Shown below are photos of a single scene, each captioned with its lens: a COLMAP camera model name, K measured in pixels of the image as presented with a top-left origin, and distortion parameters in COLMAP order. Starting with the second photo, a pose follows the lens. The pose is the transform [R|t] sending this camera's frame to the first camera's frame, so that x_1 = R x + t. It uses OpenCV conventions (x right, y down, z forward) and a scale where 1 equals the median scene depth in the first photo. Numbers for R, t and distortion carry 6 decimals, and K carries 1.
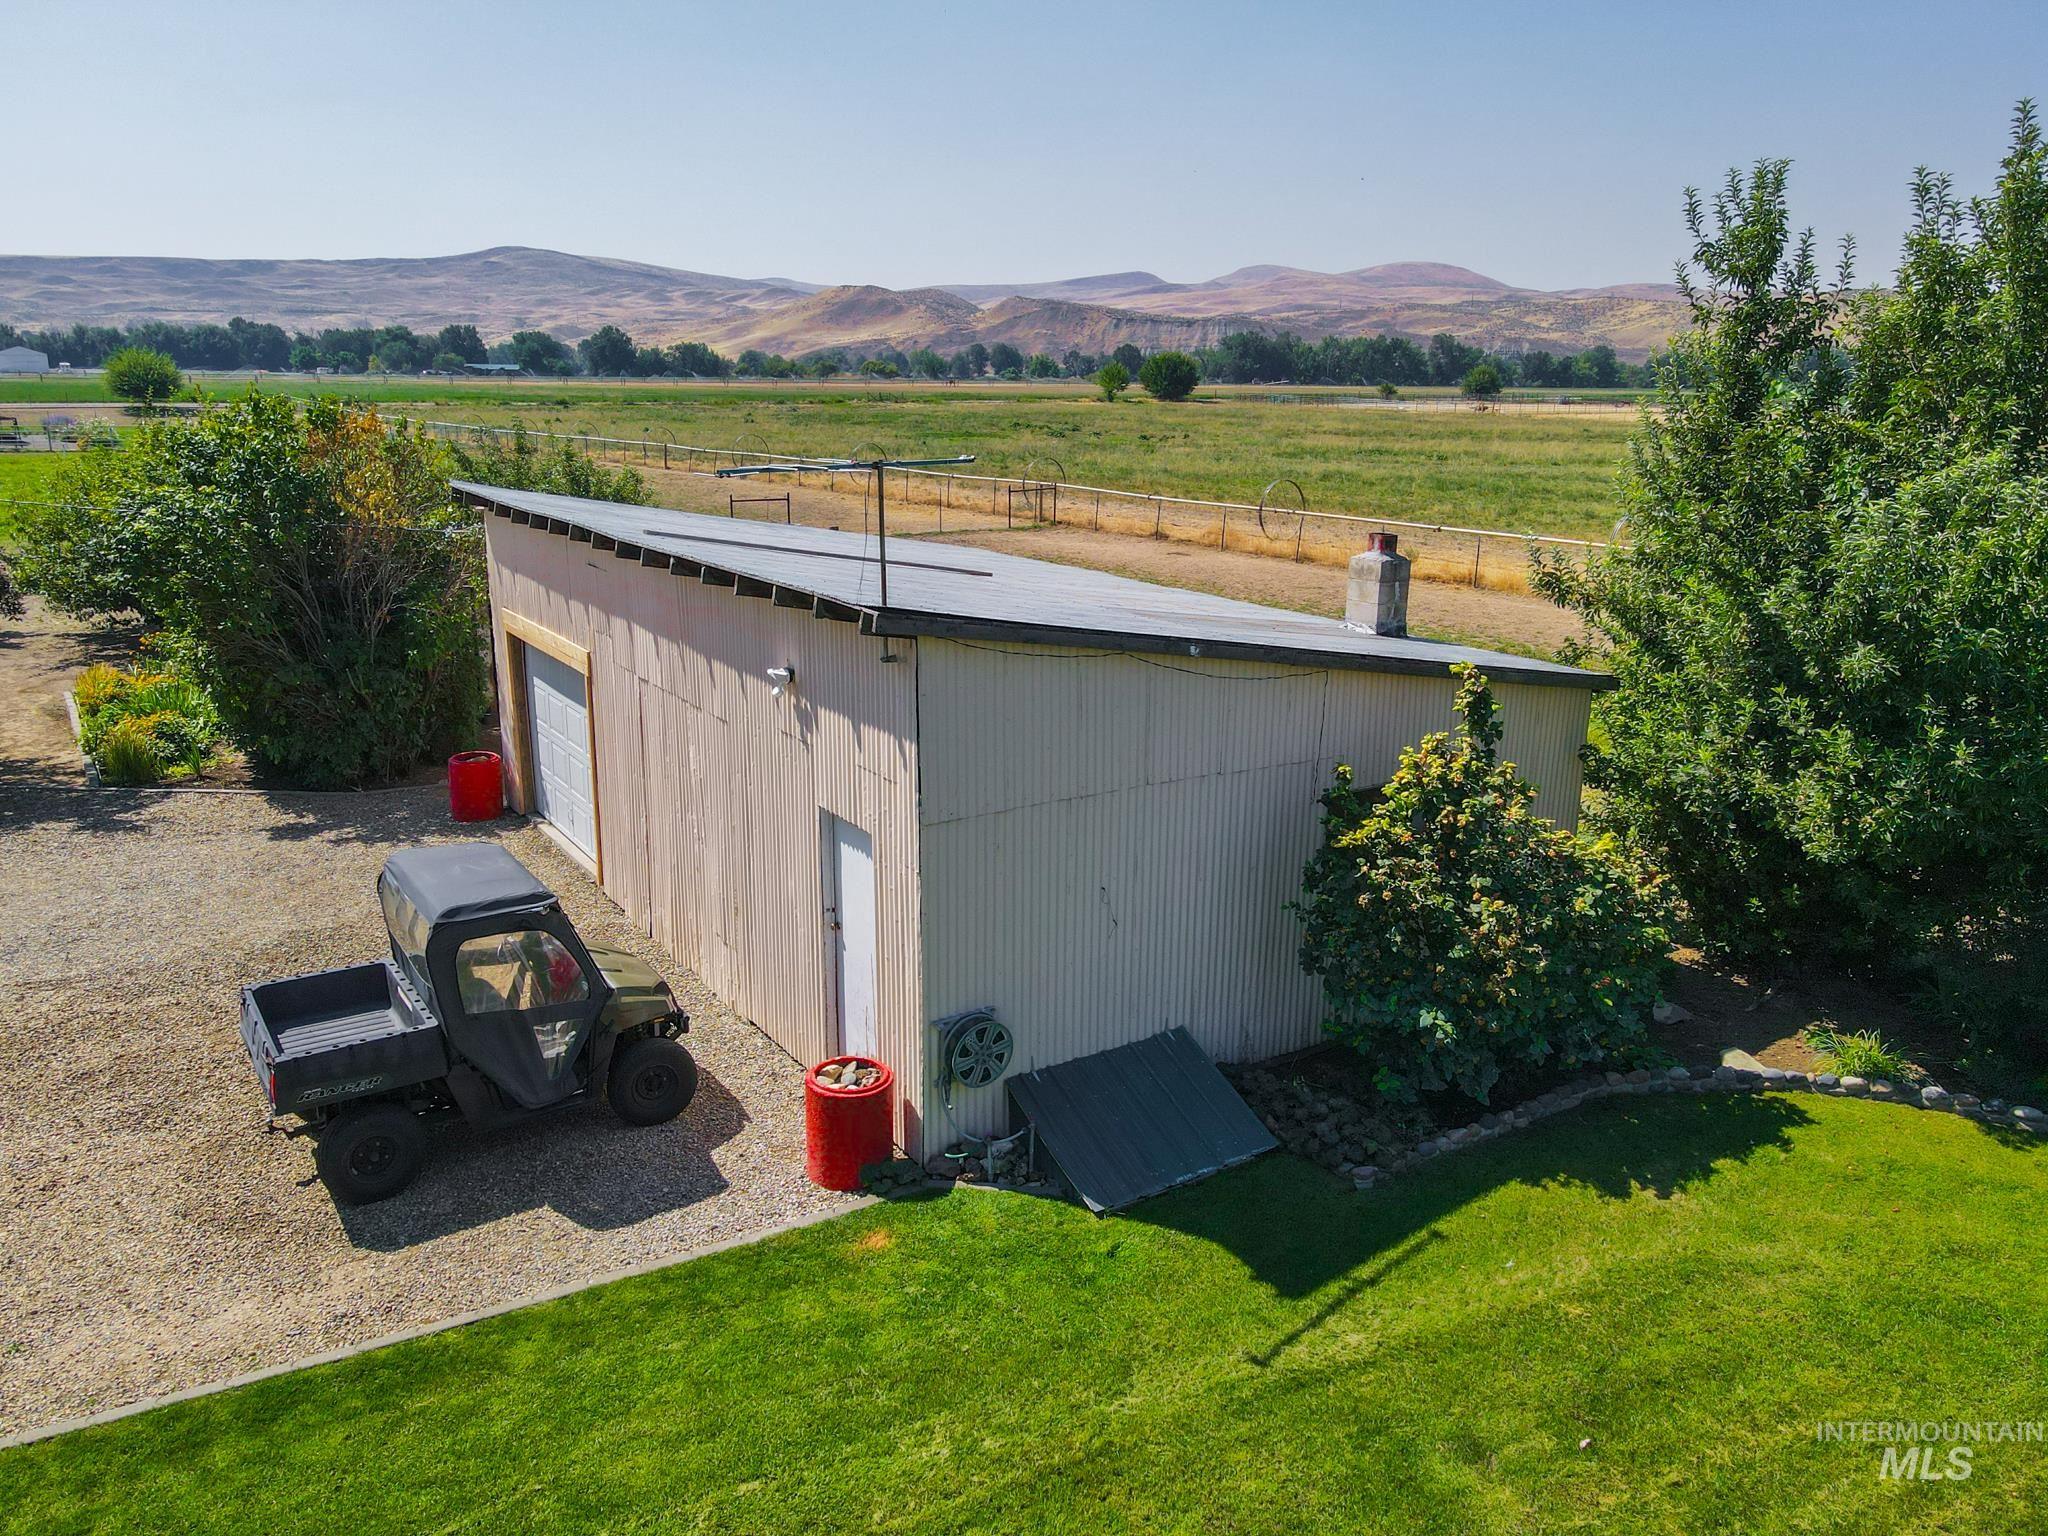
lens RADIAL K [[1490.2, 0, 1024.0], [0, 1490.2, 768.0], [0, 0, 1]] dist [0.029581, -0.001056]
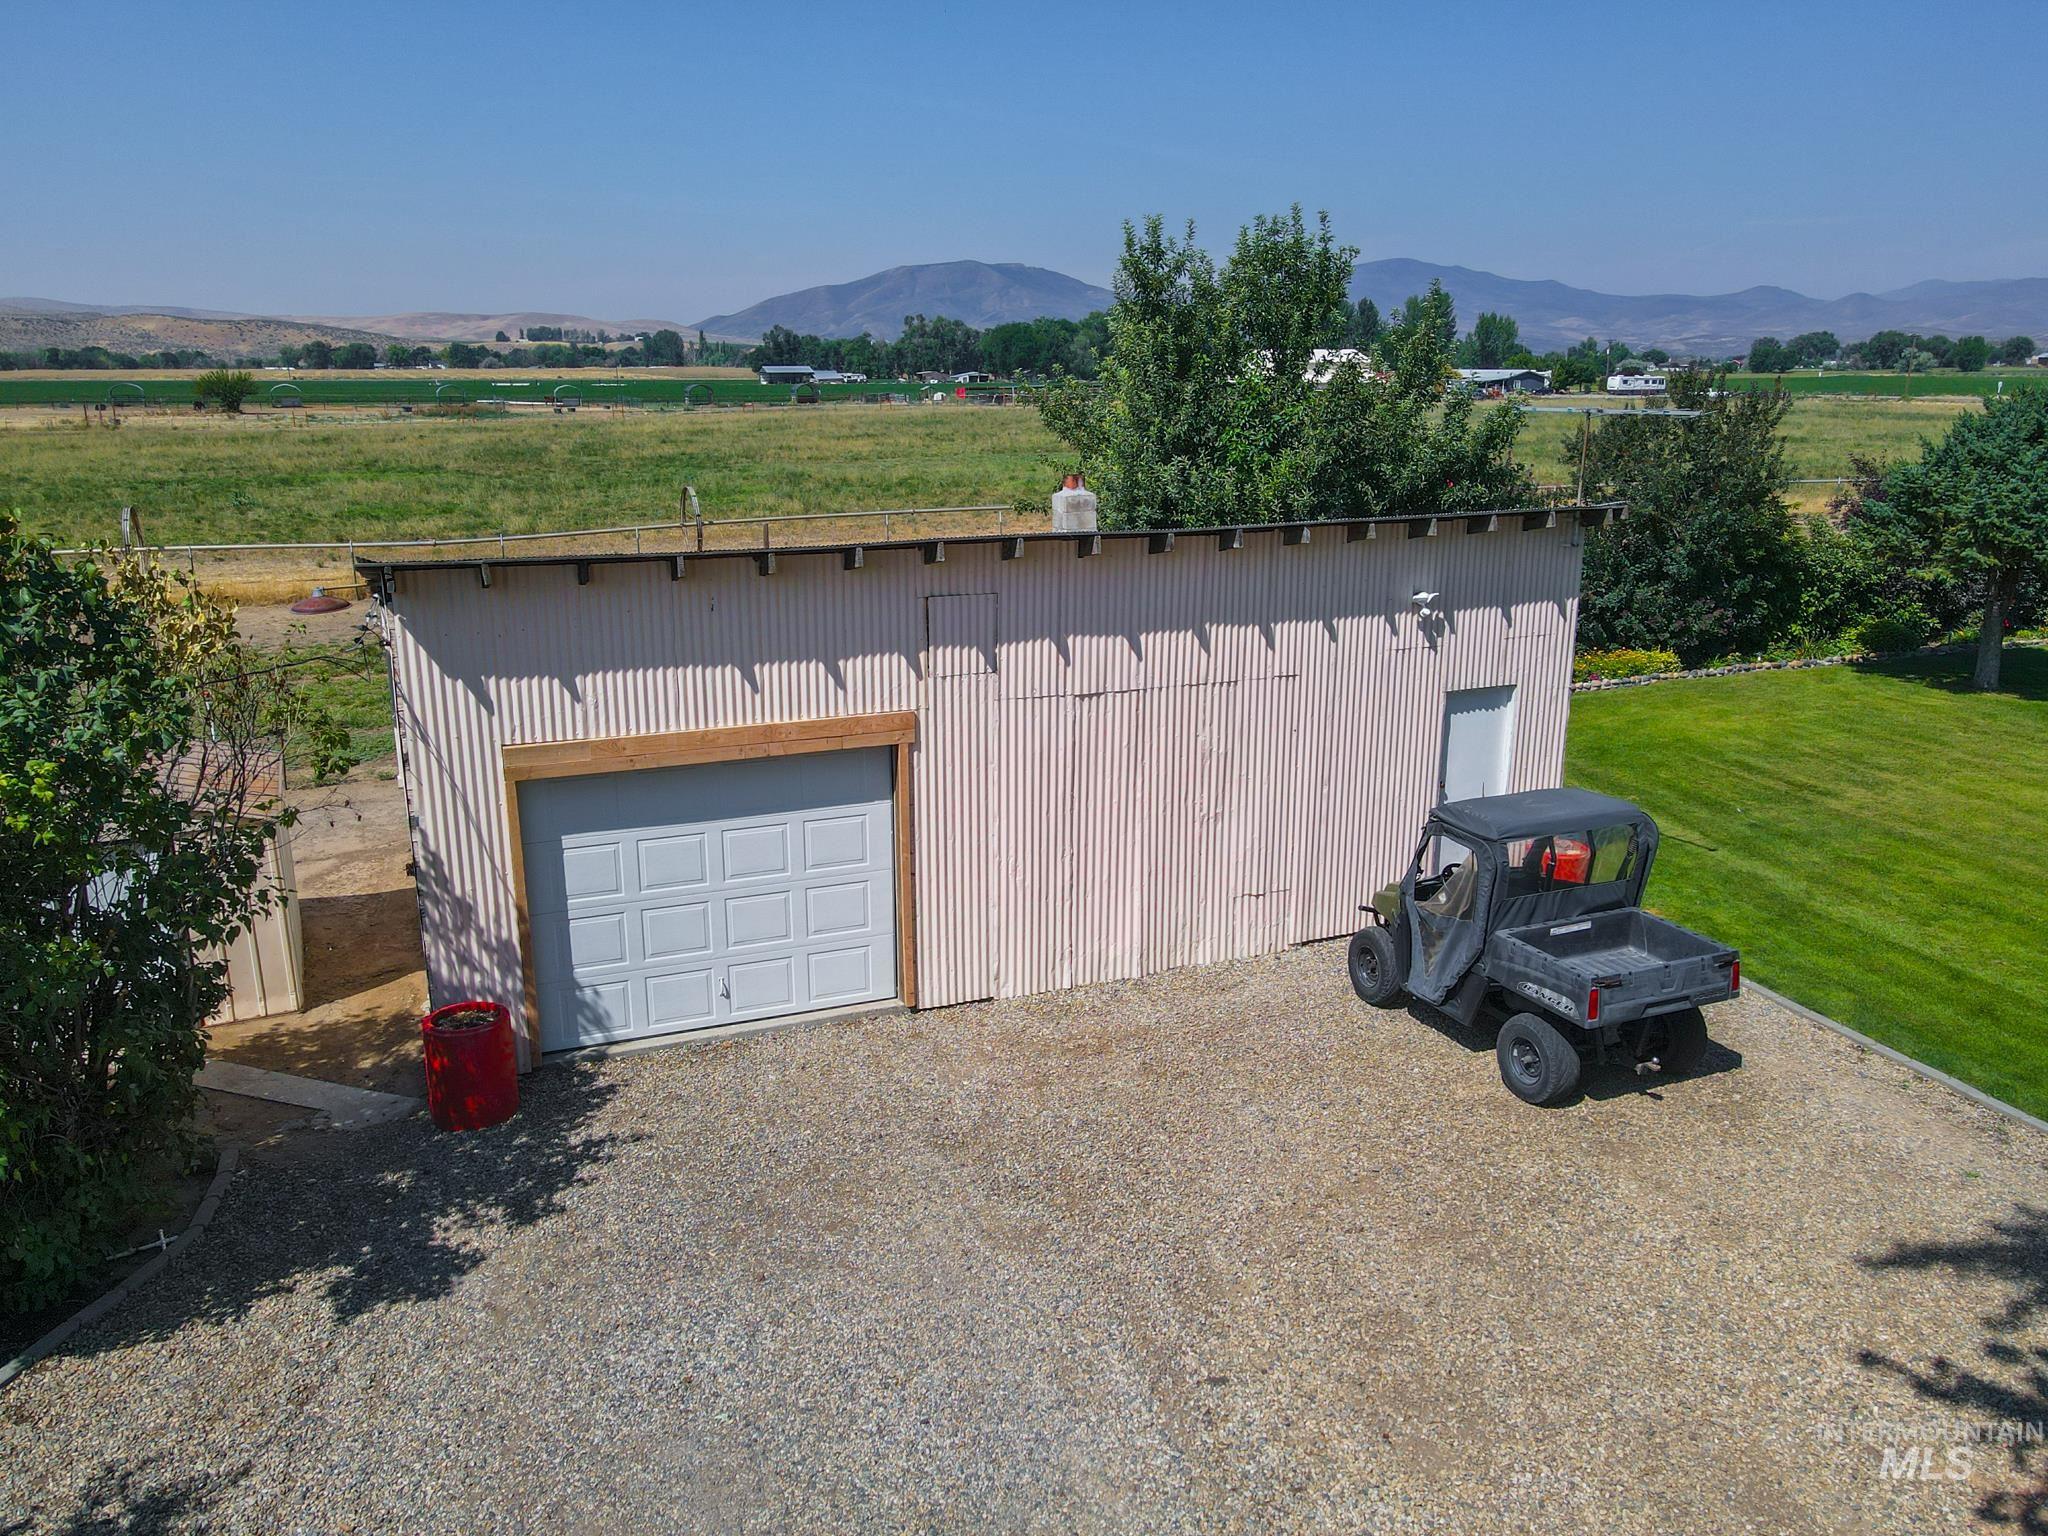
lens RADIAL K [[1490.2, 0, 1024.0], [0, 1490.2, 768.0], [0, 0, 1]] dist [0.029581, -0.001056]
pose [[0.187651, -0.265319, 0.945724, -0.898854], [0.261196, 0.941640, 0.212346, -0.175386], [-0.946871, 0.207172, 0.246000, 0.656039]]
